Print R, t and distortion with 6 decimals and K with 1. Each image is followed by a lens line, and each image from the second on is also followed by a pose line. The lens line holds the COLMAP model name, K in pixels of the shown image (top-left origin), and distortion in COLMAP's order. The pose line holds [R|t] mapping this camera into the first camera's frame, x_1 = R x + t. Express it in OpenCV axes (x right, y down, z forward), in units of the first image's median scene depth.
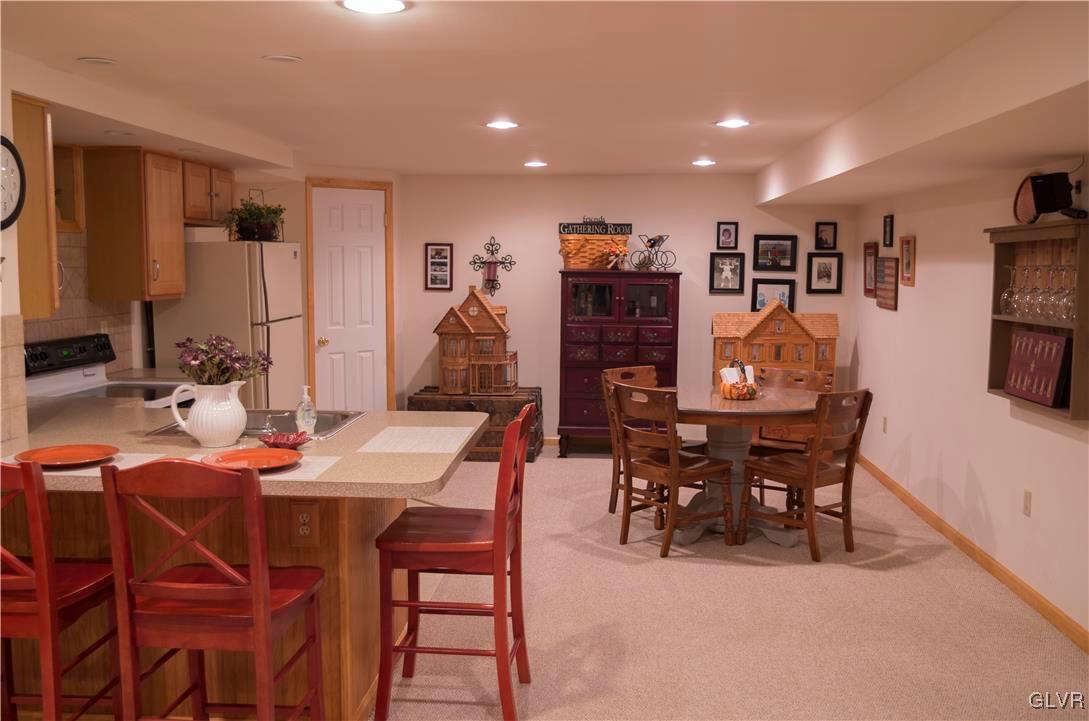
lens RADIAL K [[1042.0, 0, 542.4], [0, 1042.0, 365.0], [0, 0, 1]] dist [-0.007978, 0.000000]
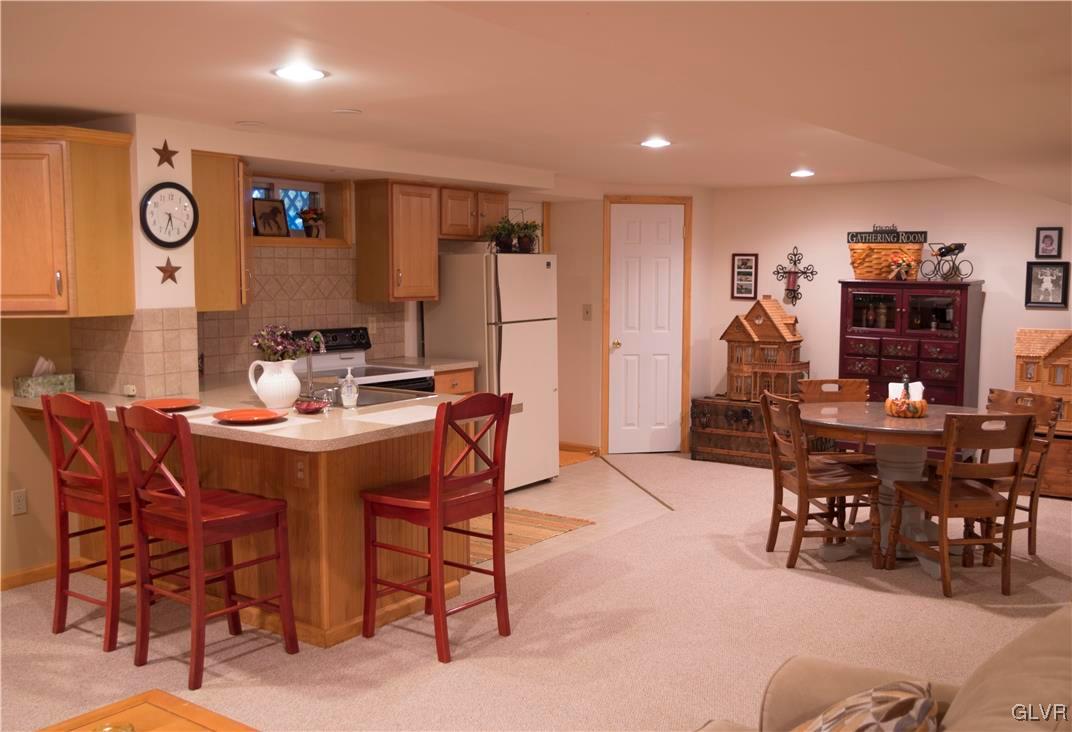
lens RADIAL K [[1049.4, 0, 533.8], [0, 1049.4, 359.6], [0, 0, 1]] dist [0.002355, 0.000000]
pose [[0.852697, 0.045461, -0.520423, 0.298623], [-0.053583, 0.998563, -0.000566, -0.000326], [0.519650, 0.028369, 0.853908, 0.008459]]
